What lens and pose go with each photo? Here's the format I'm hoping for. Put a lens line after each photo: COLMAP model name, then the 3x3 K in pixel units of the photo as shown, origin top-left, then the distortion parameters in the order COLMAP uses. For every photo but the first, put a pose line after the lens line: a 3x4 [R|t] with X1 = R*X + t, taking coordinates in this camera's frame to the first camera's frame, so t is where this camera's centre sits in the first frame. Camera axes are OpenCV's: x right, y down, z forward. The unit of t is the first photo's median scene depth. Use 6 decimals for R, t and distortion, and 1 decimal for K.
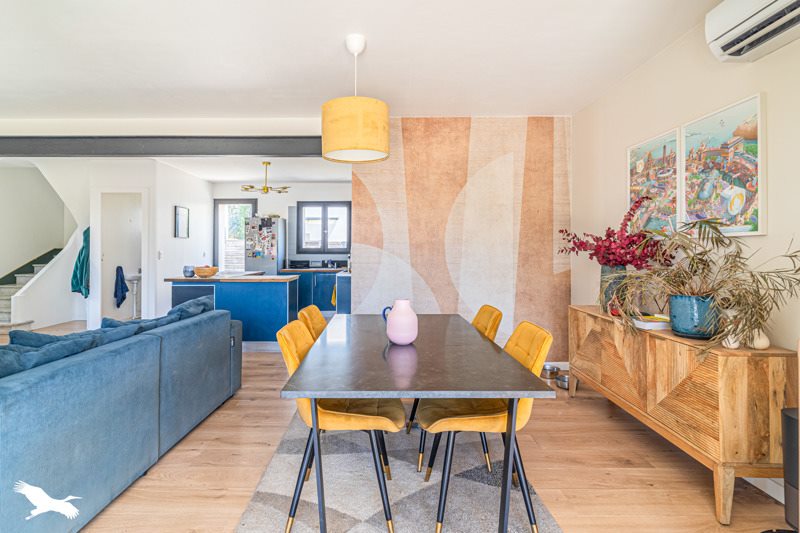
lens RADIAL K [[399.6, 0, 381.5], [0, 399.6, 249.0], [0, 0, 1]] dist [-0.001287, -0.000459]
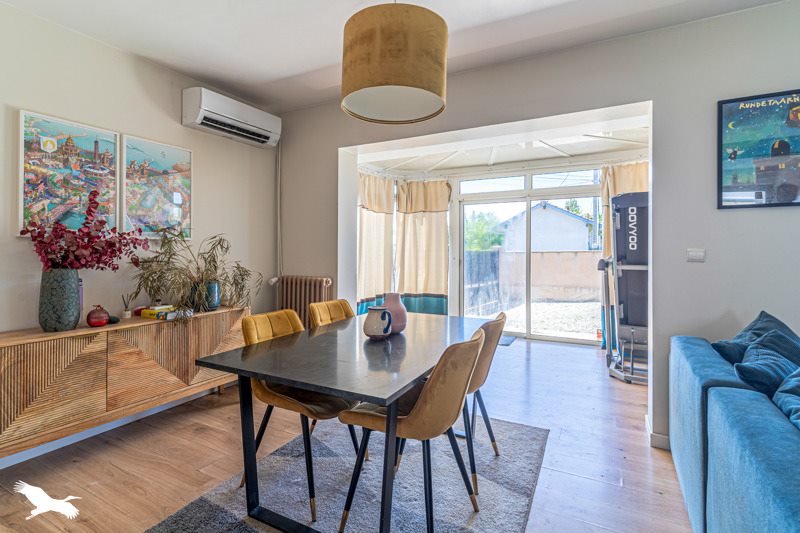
lens RADIAL K [[399.6, 0, 381.5], [0, 399.6, 249.0], [0, 0, 1]] dist [-0.001287, -0.000459]
pose [[-0.873861, -0.000923, 0.486174, -0.140907], [-0.005259, 0.999958, -0.007553, 0.002285], [-0.486147, -0.009157, -0.873829, 0.589073]]
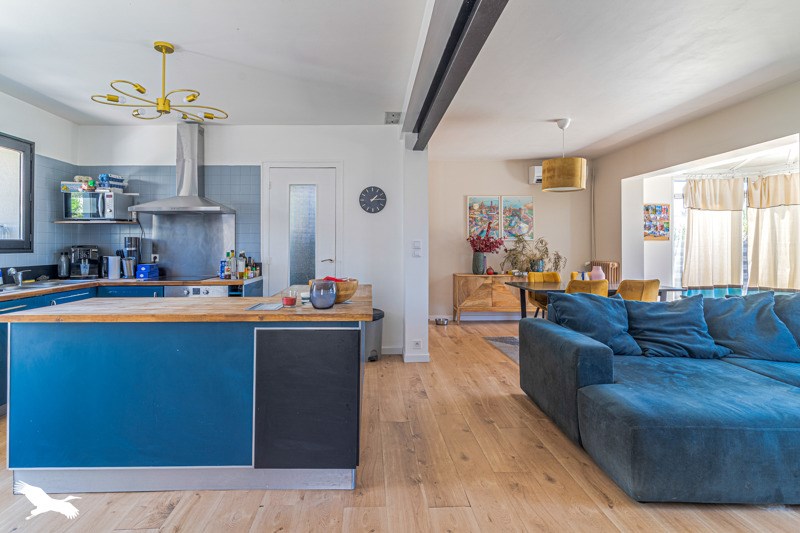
lens RADIAL K [[404.4, 0, 382.6], [0, 404.4, 242.9], [0, 0, 1]] dist [0.001895, 0.000591]
pose [[-0.042172, 0.005599, 0.999095, -0.655054], [-0.003638, 0.999977, -0.005758, 0.002481], [-0.999104, -0.003877, -0.042151, 0.685553]]
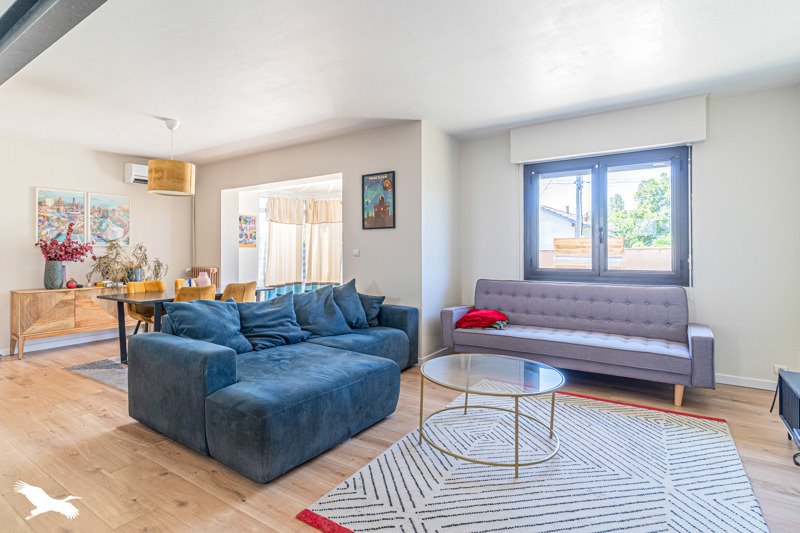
lens RADIAL K [[404.5, 0, 378.9], [0, 404.5, 248.3], [0, 0, 1]] dist [-0.000305, -0.000082]
pose [[-0.829974, 0.005825, 0.557771, -0.628947], [0.000394, 0.999951, -0.009856, 0.002464], [-0.557802, -0.007960, -0.829936, 0.704197]]
